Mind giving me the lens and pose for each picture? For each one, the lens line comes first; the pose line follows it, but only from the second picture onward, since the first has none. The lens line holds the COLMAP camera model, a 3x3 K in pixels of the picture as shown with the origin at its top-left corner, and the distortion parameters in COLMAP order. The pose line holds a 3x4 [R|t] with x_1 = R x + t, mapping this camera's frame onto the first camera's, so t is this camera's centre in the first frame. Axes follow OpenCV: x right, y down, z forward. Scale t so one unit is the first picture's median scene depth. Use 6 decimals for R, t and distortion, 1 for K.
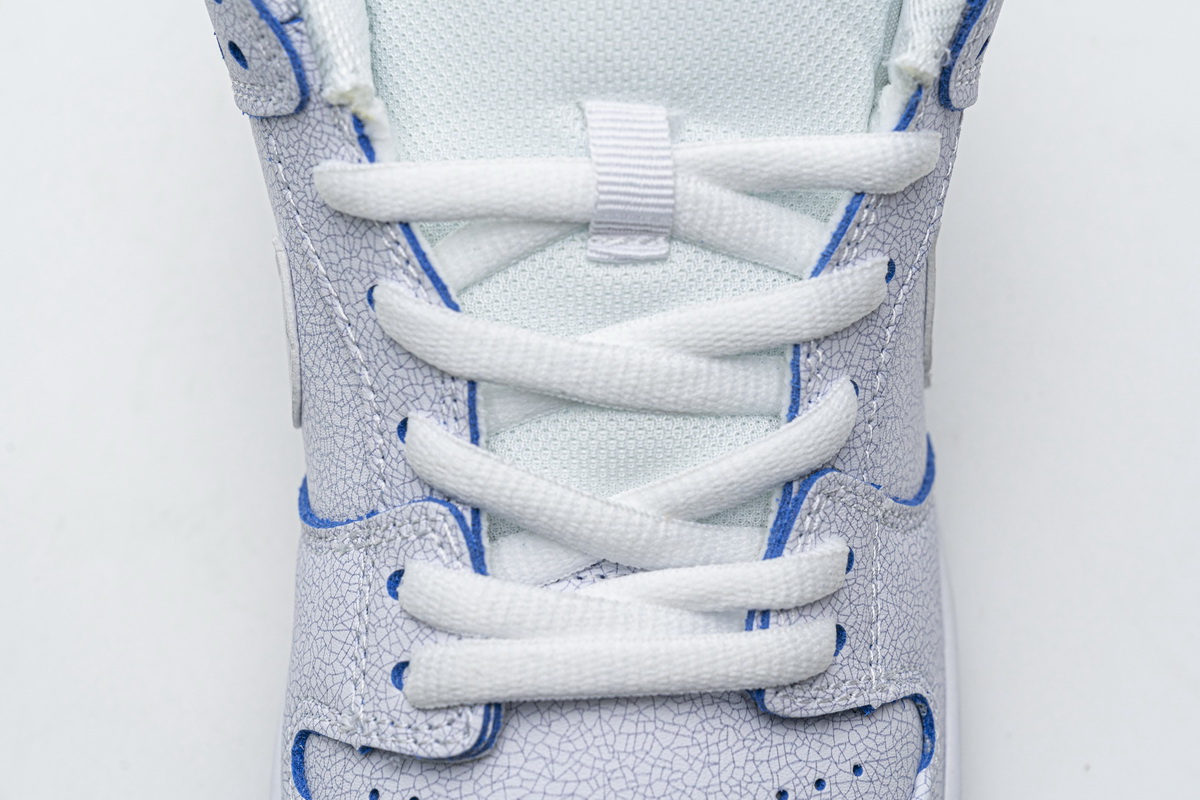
lens RADIAL K [[2259.6, 0, 619.0], [0, 2259.6, 399.9], [0, 0, 1]] dist [-0.013240, 0.106077]
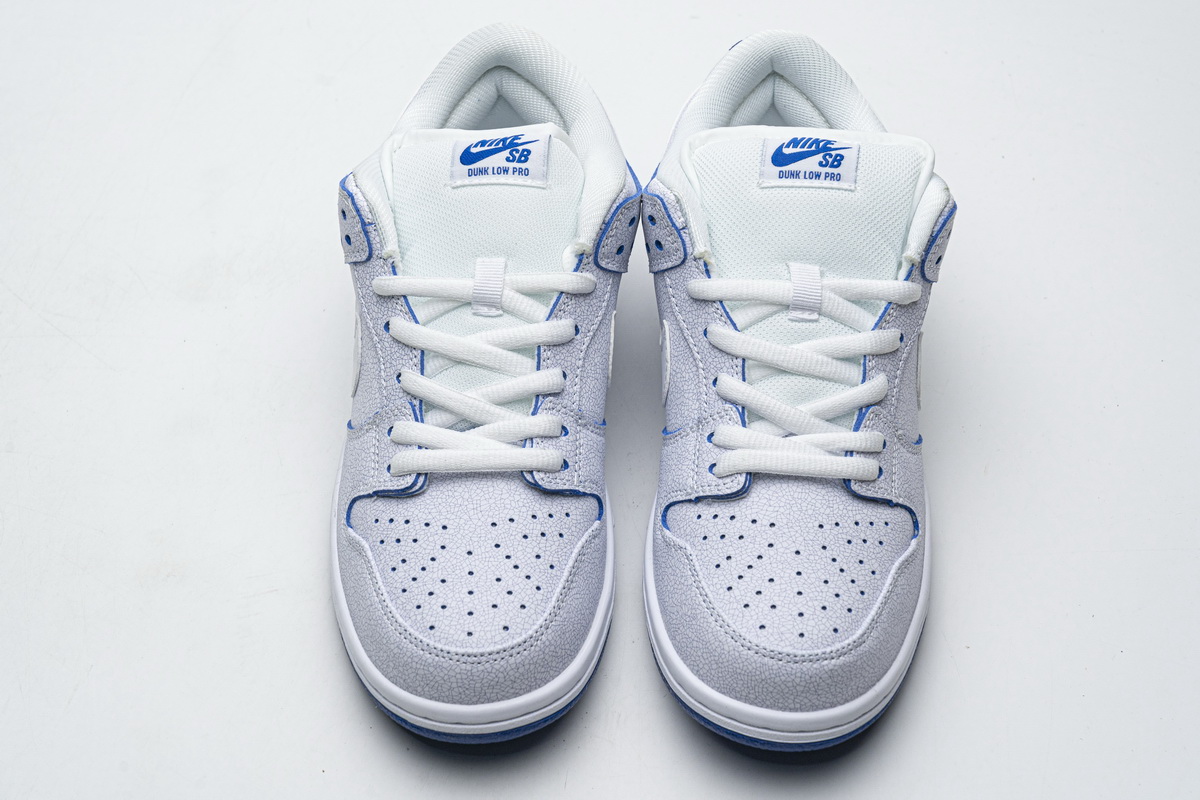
lens RADIAL K [[2360.6, 0, 600.0], [0, 2360.6, 400.0], [0, 0, 1]] dist [-0.187518, 0.063983]
pose [[0.998436, 0.038059, -0.040960, -0.117200], [-0.048115, 0.958006, -0.282684, 0.822761], [0.028481, 0.284213, 0.958338, -1.642009]]
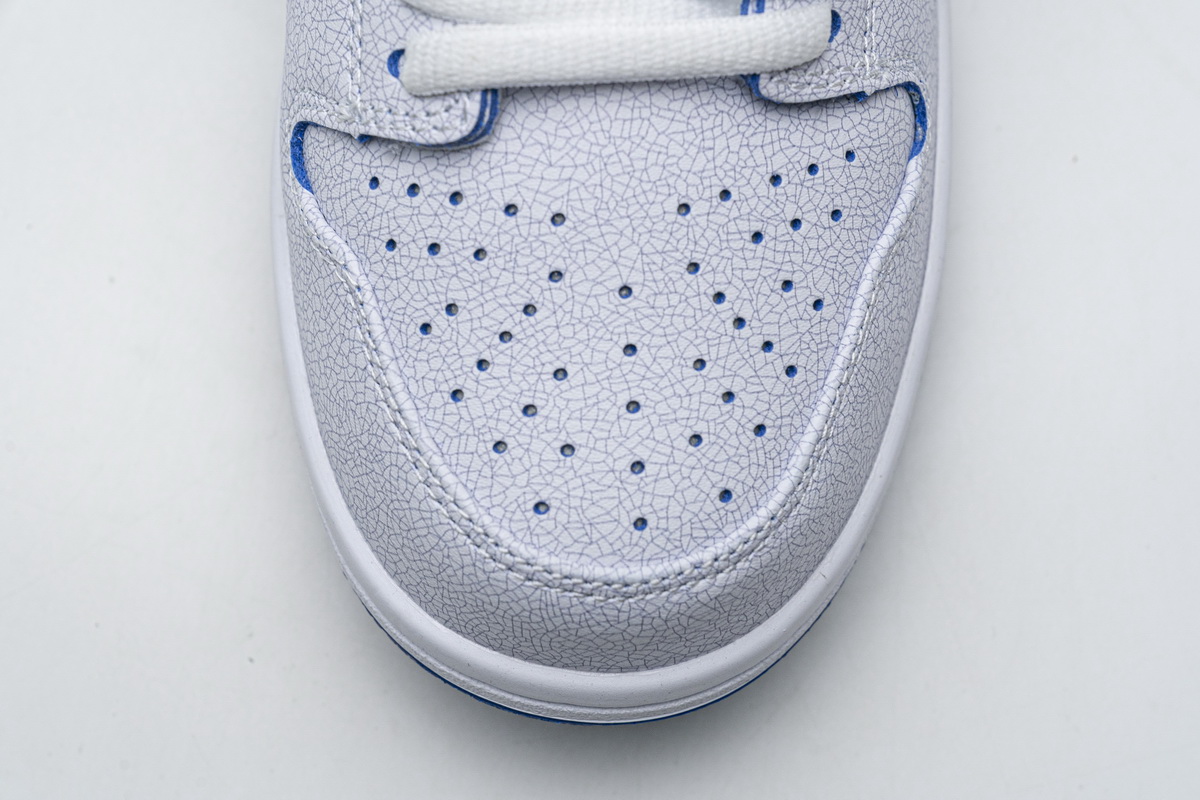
lens RADIAL K [[2259.6, 0, 619.0], [0, 2259.6, 399.9], [0, 0, 1]] dist [-0.013240, 0.106077]
pose [[0.999945, -0.009015, 0.005331, -0.004659], [0.007452, 0.970106, 0.242569, 0.024331], [-0.007359, -0.242516, 0.970120, -0.009719]]
